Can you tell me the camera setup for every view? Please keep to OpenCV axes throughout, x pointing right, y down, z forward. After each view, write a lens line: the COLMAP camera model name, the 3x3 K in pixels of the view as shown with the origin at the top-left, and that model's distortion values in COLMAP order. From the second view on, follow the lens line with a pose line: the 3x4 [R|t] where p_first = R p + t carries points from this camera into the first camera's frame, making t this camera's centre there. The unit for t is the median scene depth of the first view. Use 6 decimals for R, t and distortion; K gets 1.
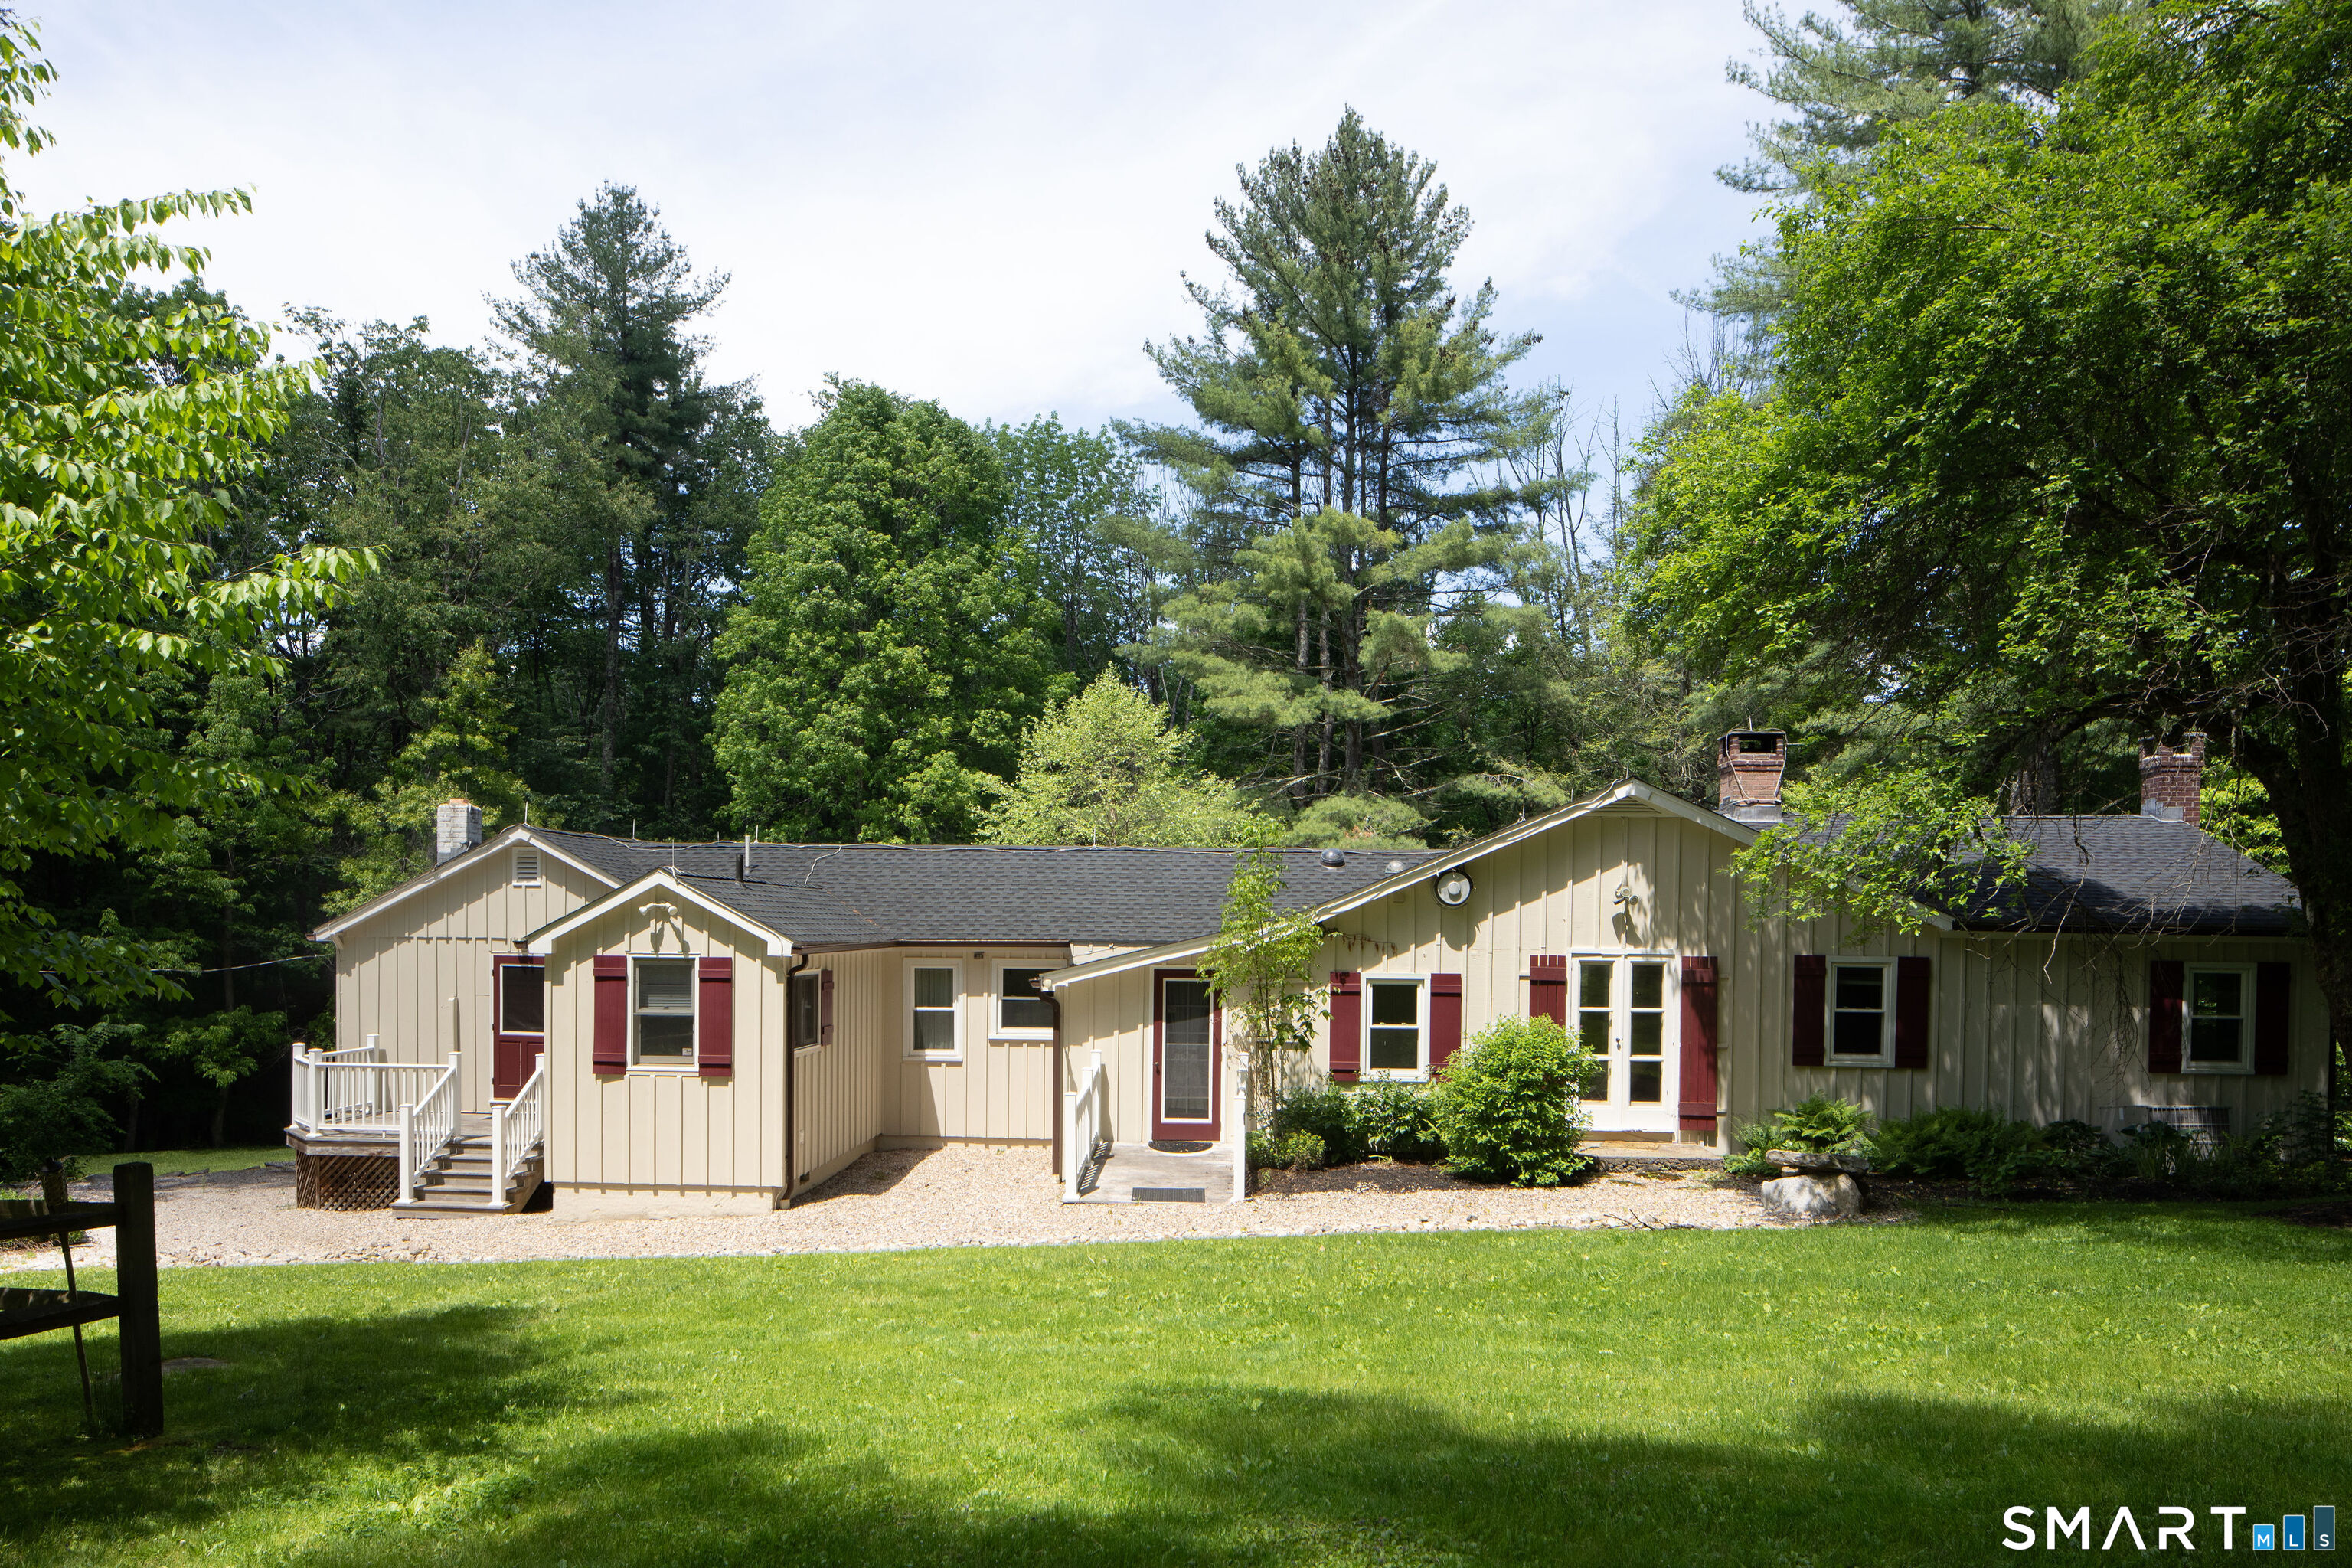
lens RADIAL K [[1593.7, 0, 1156.5], [0, 1593.7, 926.1], [0, 0, 1]] dist [-0.004613, -0.003672]
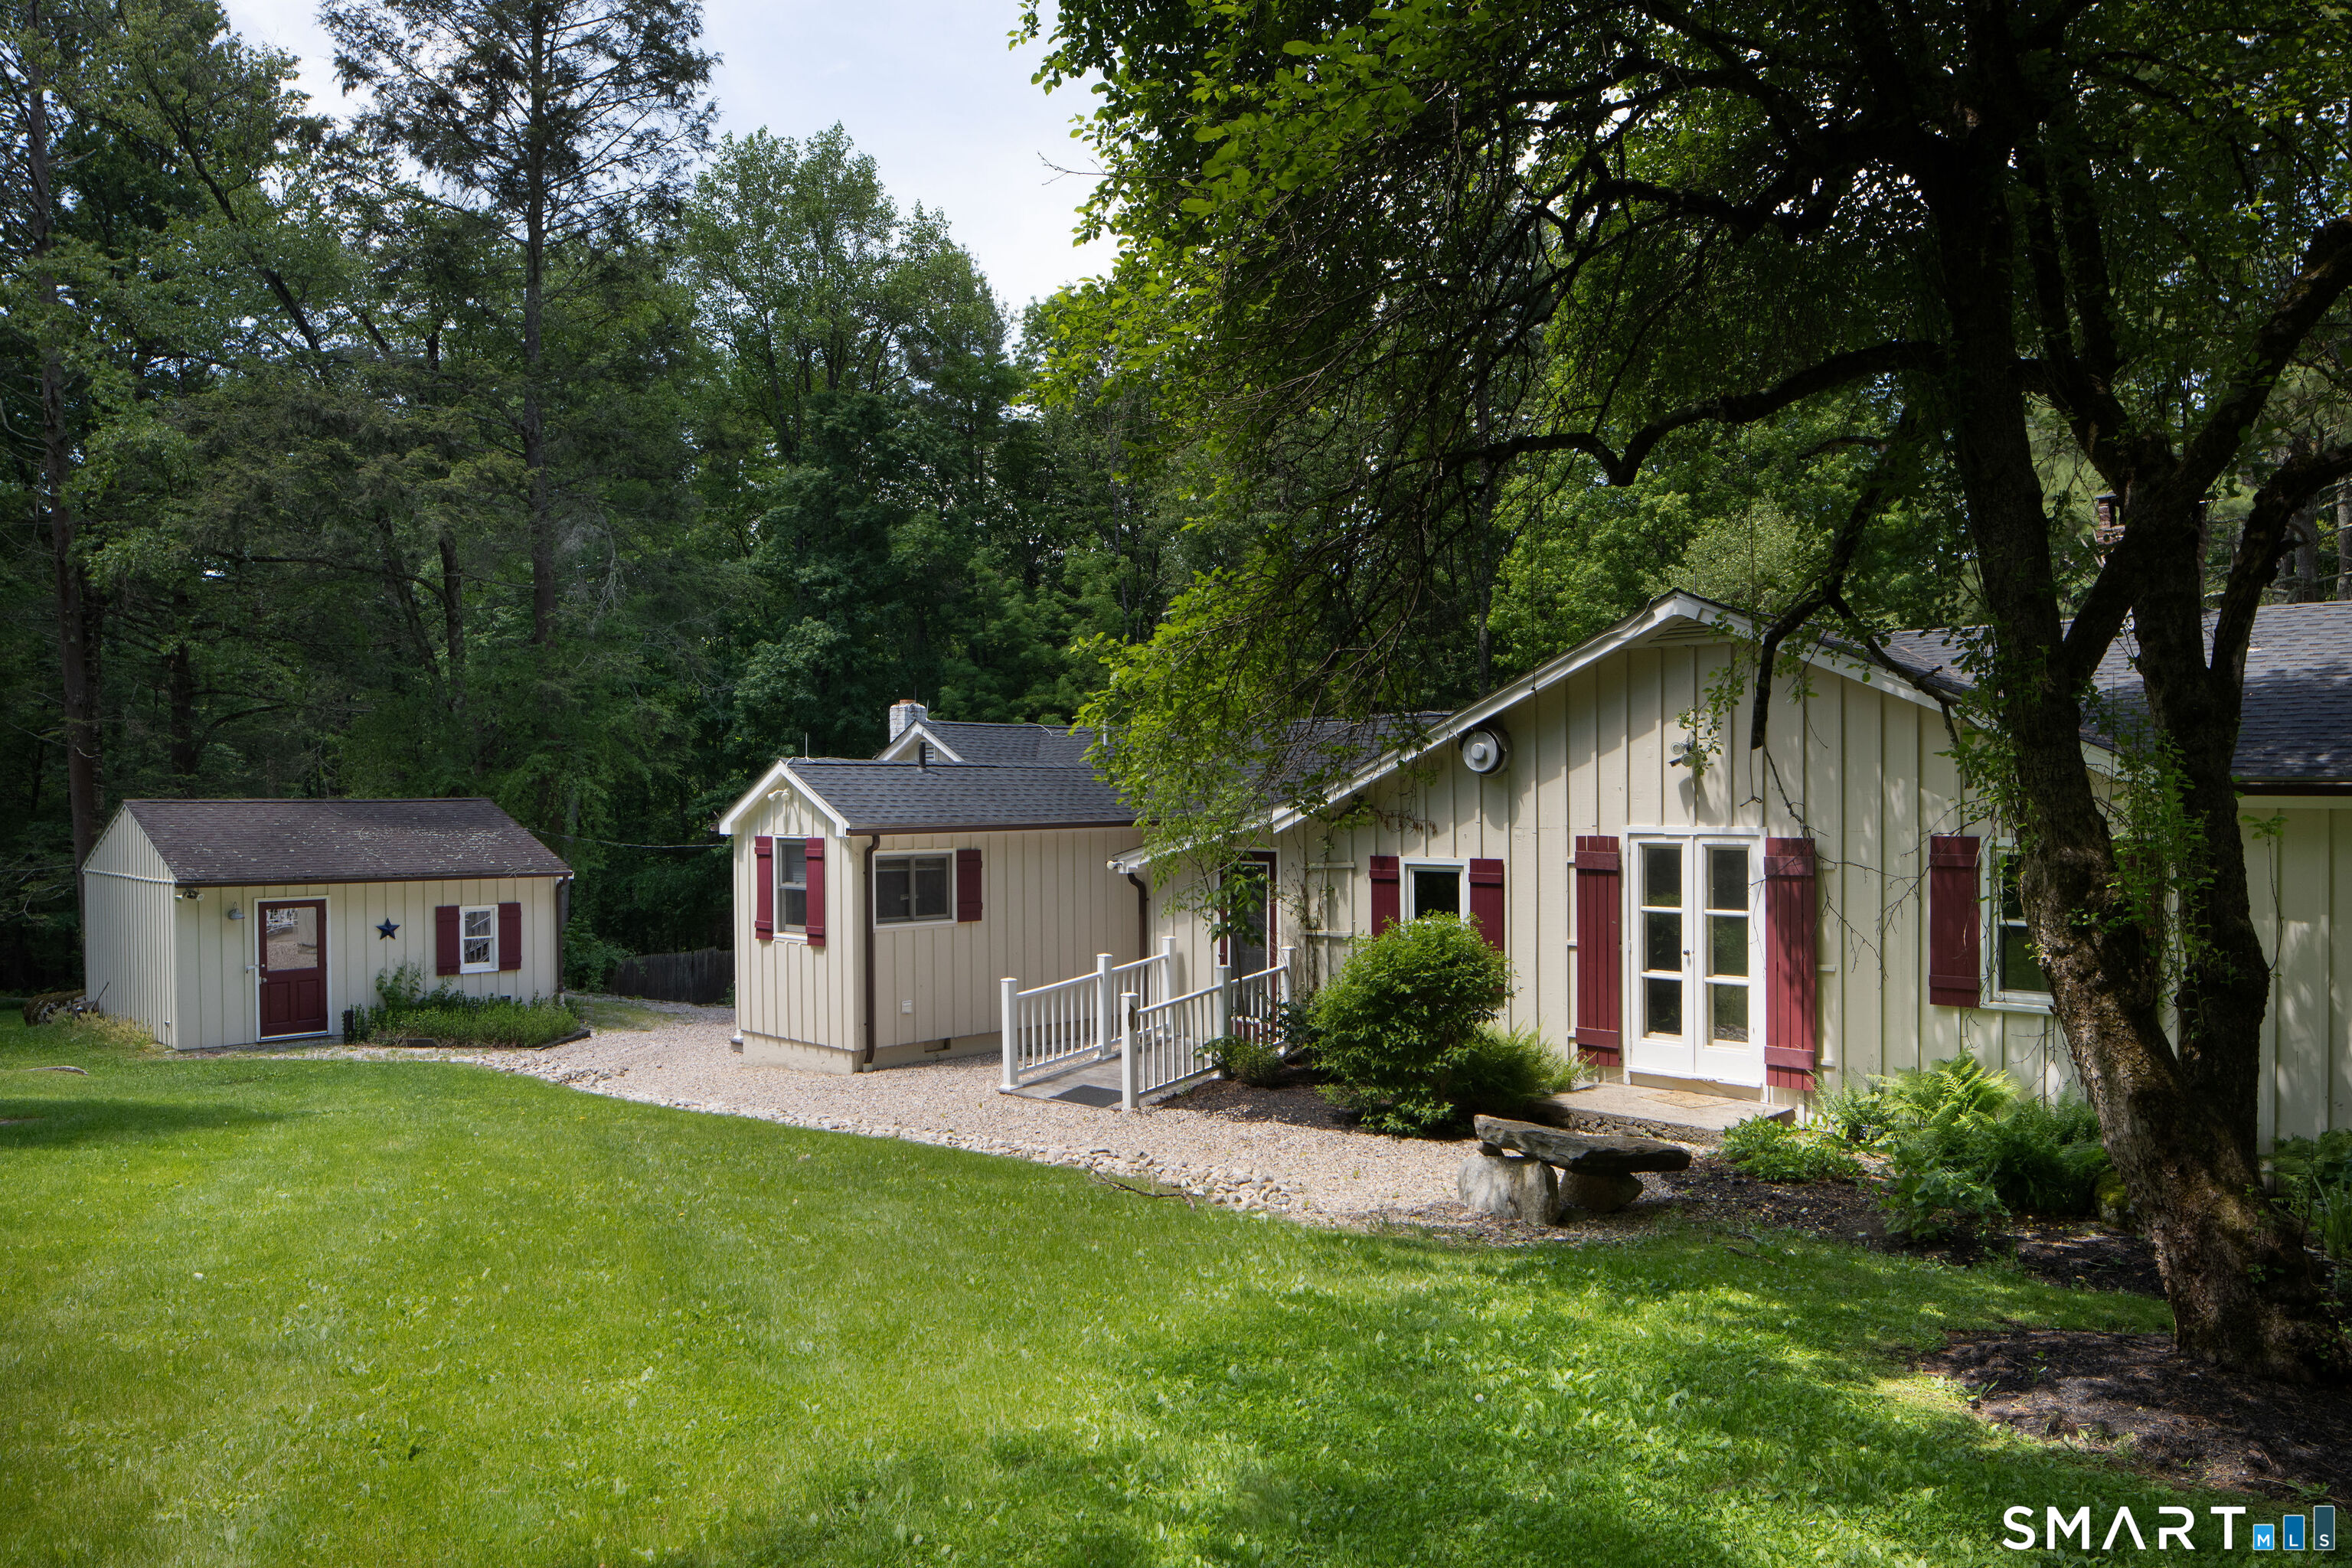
lens RADIAL K [[1630.0, 0, 1176.0], [0, 1630.0, 784.0], [0, 0, 1]] dist [-0.001560, -0.001398]
pose [[0.754573, -0.019959, -0.655912, 0.604696], [0.013122, 0.999796, -0.015327, 0.002989], [0.656085, 0.002958, 0.754681, 0.287201]]
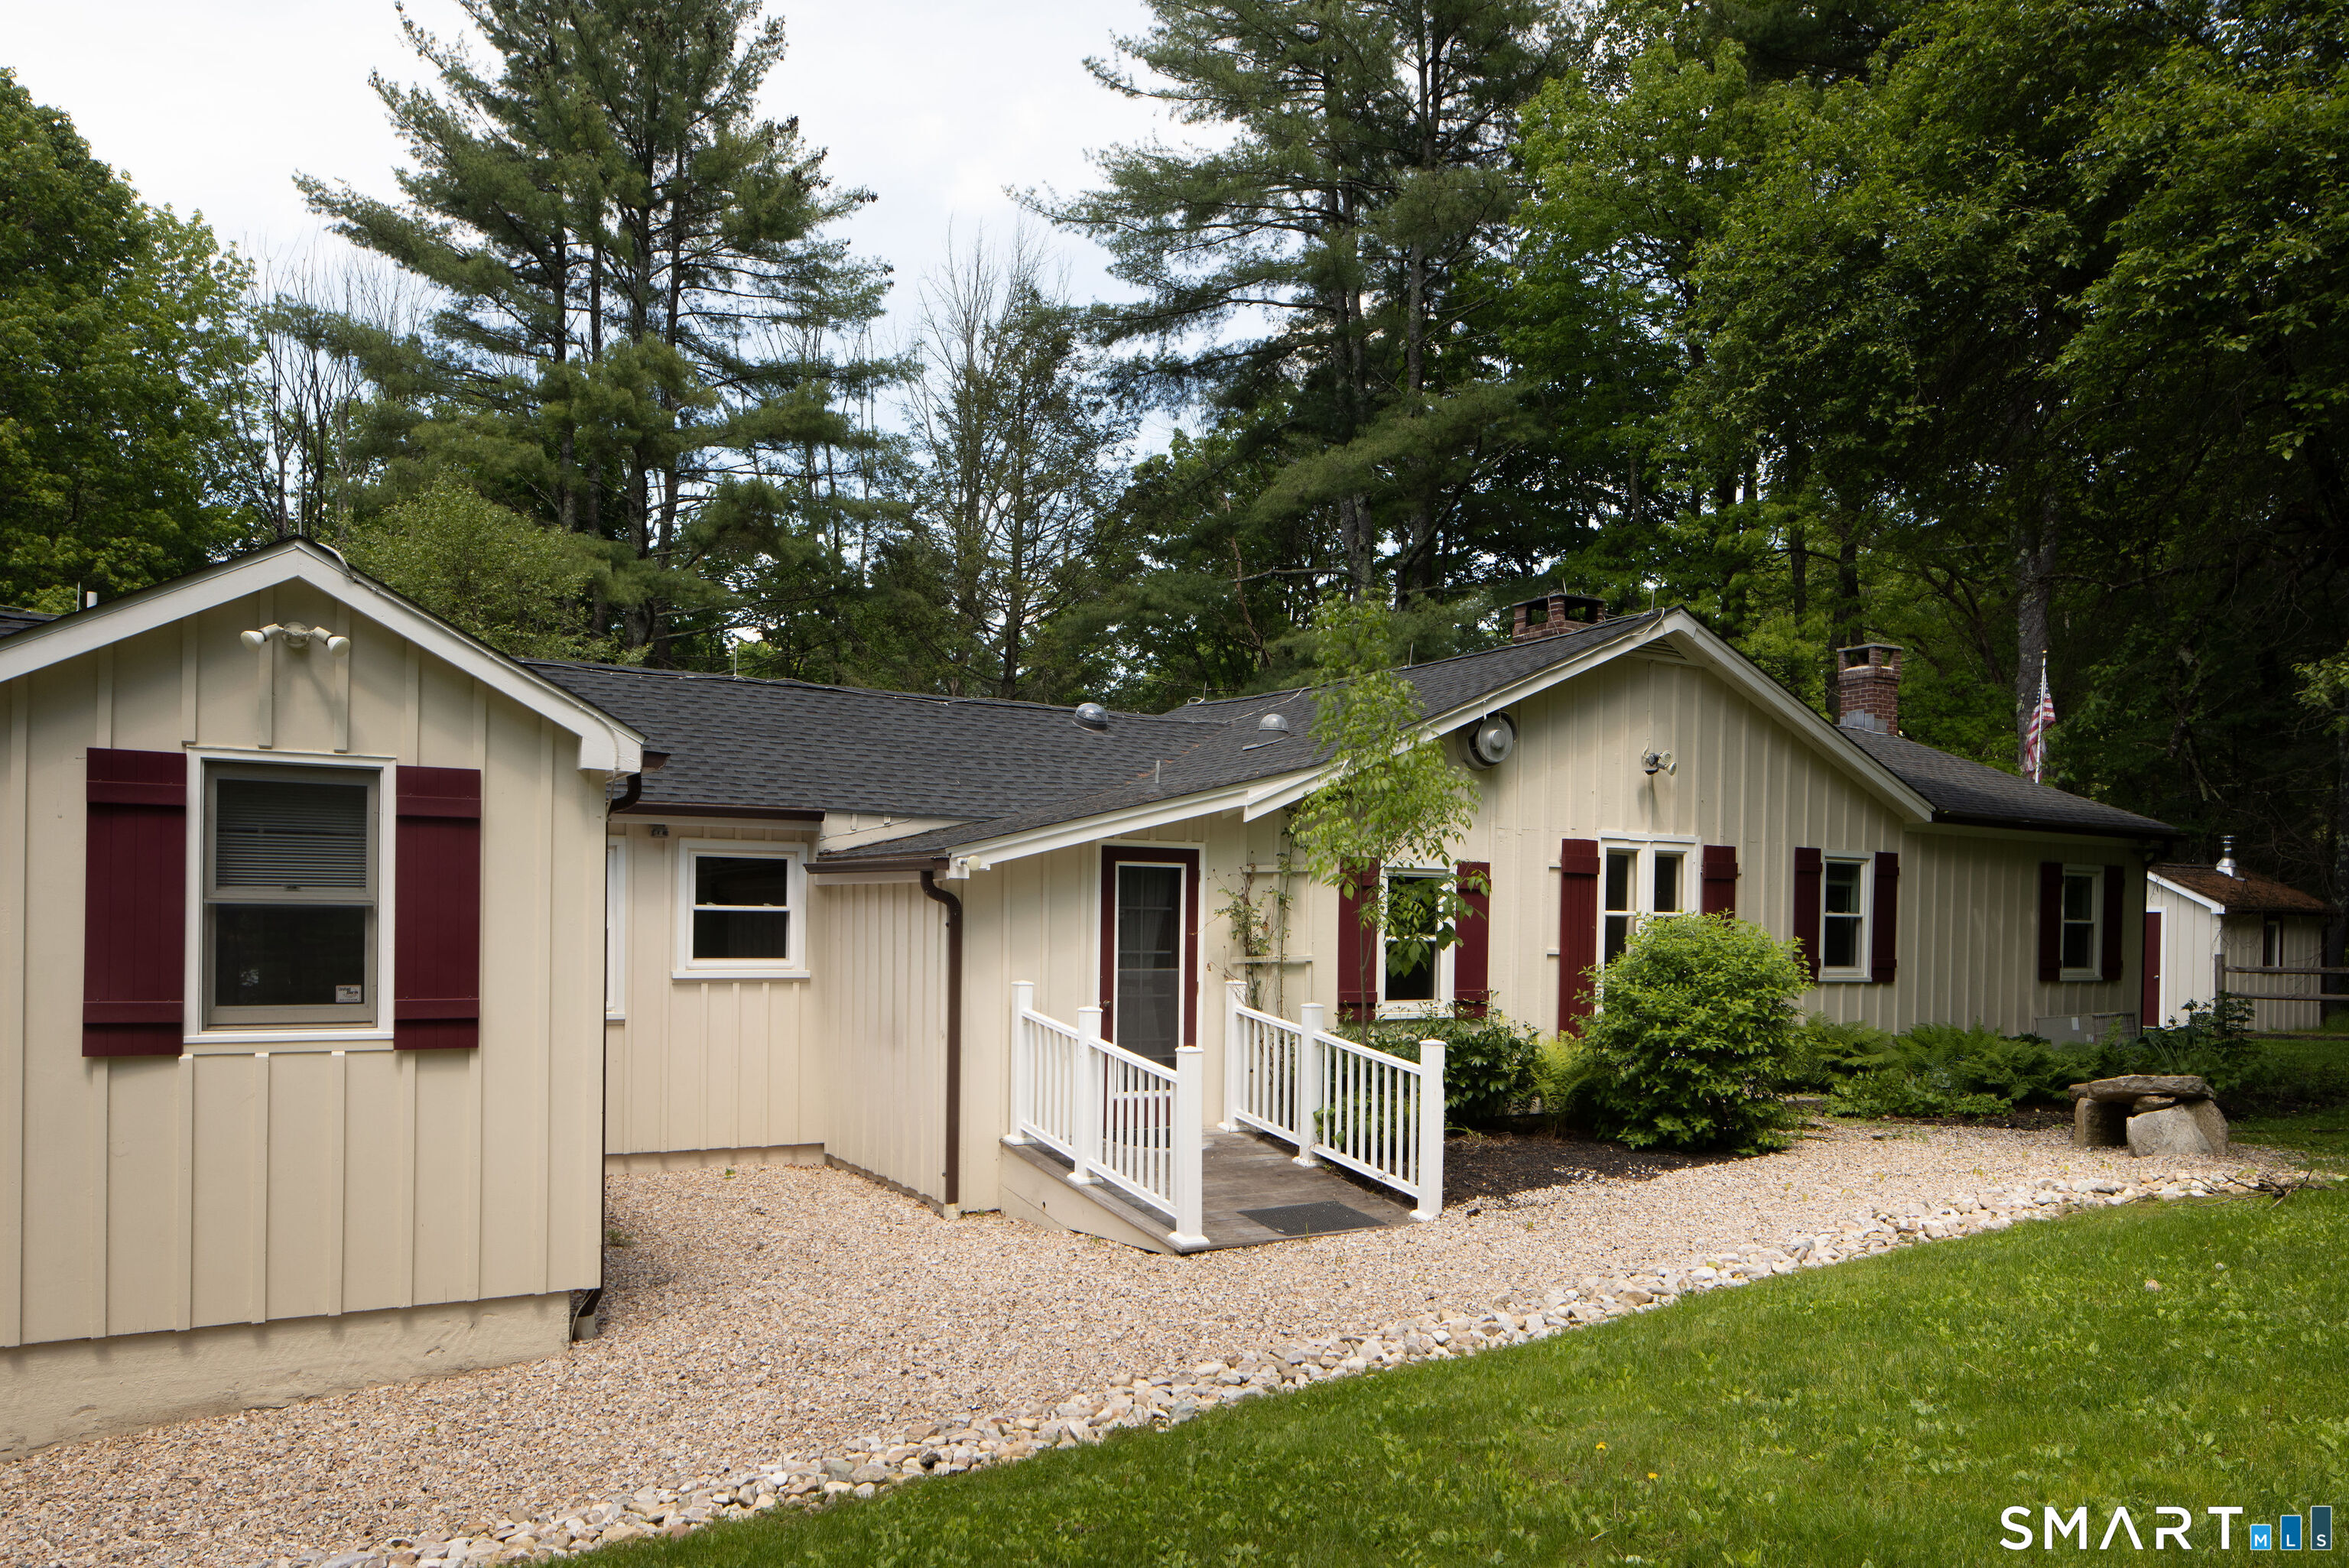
lens RADIAL K [[1591.5, 0, 1155.0], [0, 1591.5, 925.9], [0, 0, 1]] dist [-0.004613, -0.003672]
pose [[0.831128, -0.000816, 0.556081, -0.326792], [-0.009136, 0.999844, 0.015121, 0.049369], [-0.556006, -0.017648, 0.830991, 0.500155]]
